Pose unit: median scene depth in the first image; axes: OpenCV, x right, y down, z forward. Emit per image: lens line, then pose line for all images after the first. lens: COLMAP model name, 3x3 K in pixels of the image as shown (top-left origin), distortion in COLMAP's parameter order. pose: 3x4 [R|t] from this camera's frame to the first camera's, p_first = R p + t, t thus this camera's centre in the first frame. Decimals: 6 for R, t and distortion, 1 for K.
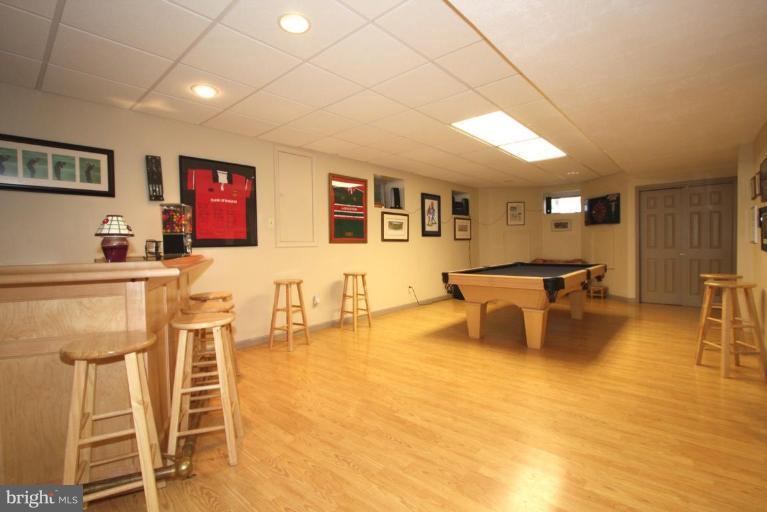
lens RADIAL K [[351.2, 0, 384.1], [0, 351.2, 254.0], [0, 0, 1]] dist [0.001786, 0.000427]
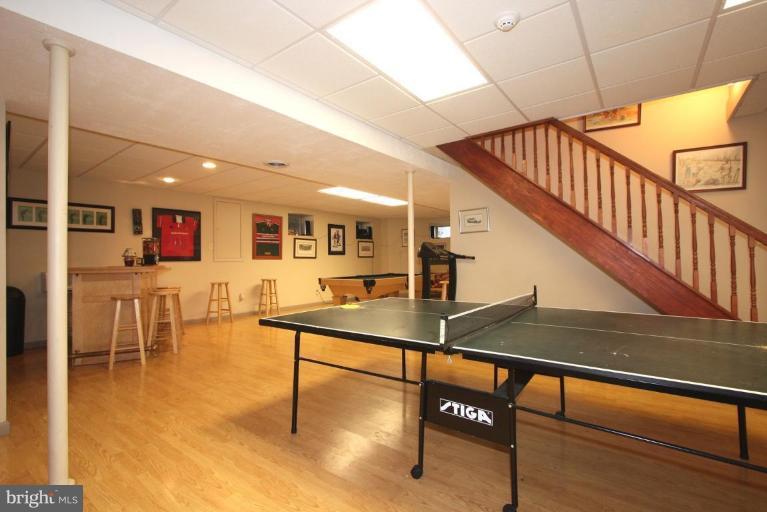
lens RADIAL K [[351.2, 0, 382.0], [0, 351.2, 255.3], [0, 0, 1]] dist [0.001786, 0.000427]
pose [[0.997100, 0.007631, 0.075719, 0.339141], [-0.004483, 0.999122, -0.041657, 0.014697], [-0.075971, 0.041197, 0.996259, -0.654079]]
